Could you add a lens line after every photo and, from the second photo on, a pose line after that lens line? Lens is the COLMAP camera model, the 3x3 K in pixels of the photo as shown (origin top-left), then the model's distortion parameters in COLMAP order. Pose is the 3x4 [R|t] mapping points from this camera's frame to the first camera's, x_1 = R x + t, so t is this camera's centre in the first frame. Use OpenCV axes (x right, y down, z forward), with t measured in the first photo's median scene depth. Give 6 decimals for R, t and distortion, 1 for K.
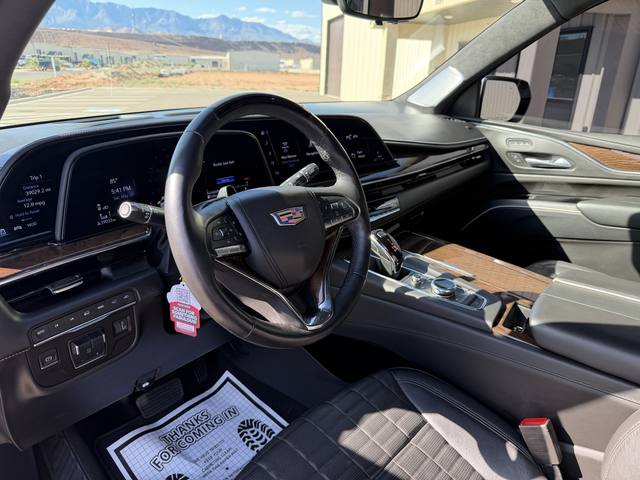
lens RADIAL K [[465.1, 0, 319.1], [0, 465.1, 230.0], [0, 0, 1]] dist [0.001053, -0.003056]
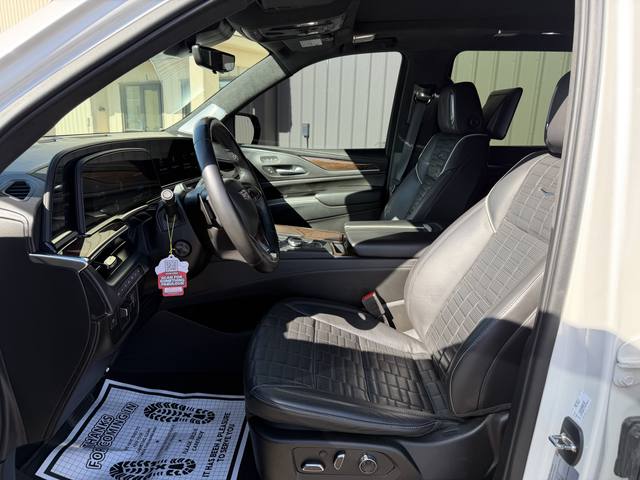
lens RADIAL K [[447.0, 0, 320.0], [0, 447.0, 240.0], [0, 0, 1]] dist [0.087828, -0.000728]
pose [[0.766892, -0.174798, 0.617513, -0.373161], [0.209976, 0.977576, 0.015951, 0.068751], [-0.606454, 0.117430, 0.786399, -0.145198]]
